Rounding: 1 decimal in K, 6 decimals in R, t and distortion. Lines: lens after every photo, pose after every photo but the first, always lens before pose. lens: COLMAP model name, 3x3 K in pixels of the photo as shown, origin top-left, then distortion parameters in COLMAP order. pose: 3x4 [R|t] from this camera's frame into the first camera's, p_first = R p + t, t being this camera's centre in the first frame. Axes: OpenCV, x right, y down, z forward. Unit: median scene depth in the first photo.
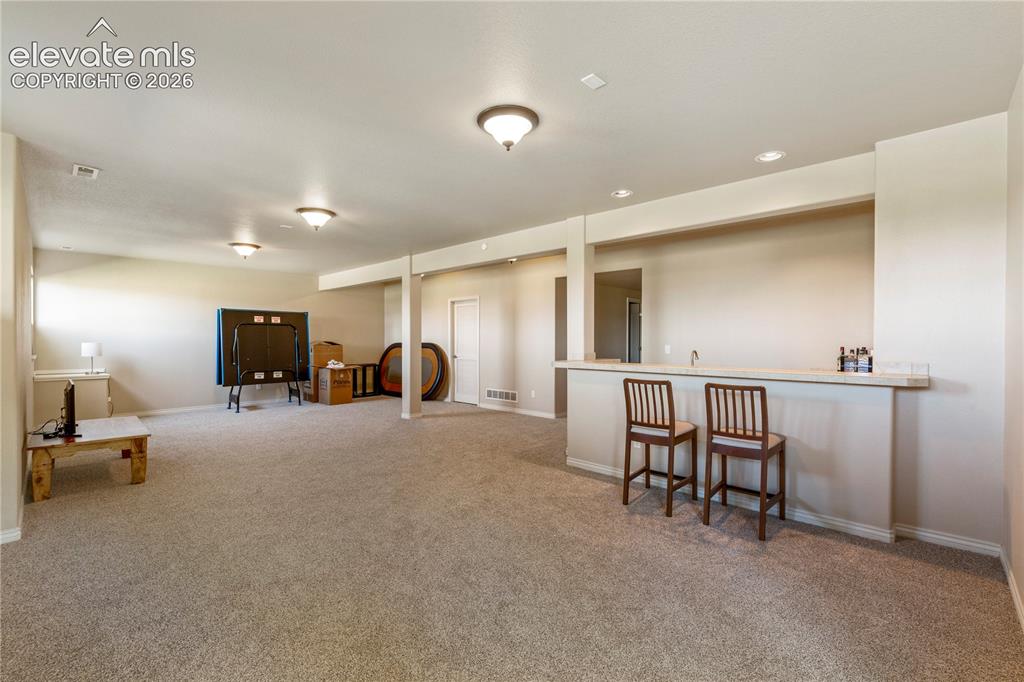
lens RADIAL K [[448.5, 0, 518.4], [0, 448.5, 338.0], [0, 0, 1]] dist [-0.000664, 0.000396]
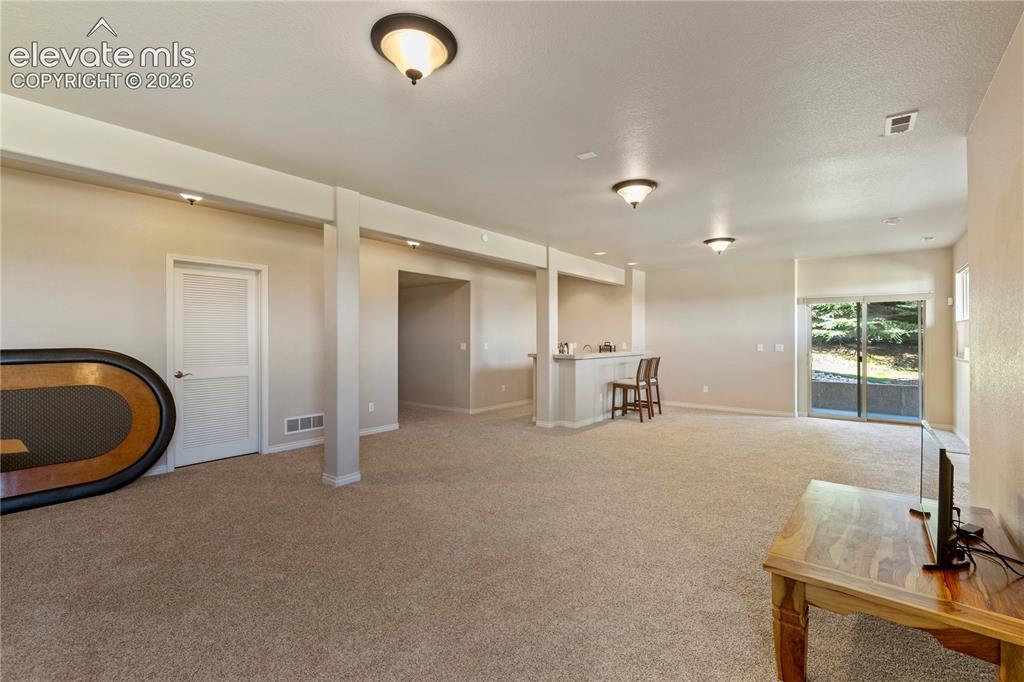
lens RADIAL K [[448.5, 0, 516.4], [0, 448.5, 340.7], [0, 0, 1]] dist [-0.000664, 0.000396]
pose [[-0.101025, -0.003347, 0.994878, -0.796090], [0.001698, 0.999992, 0.003536, 0.003015], [-0.994882, 0.002046, -0.101018, 0.821406]]
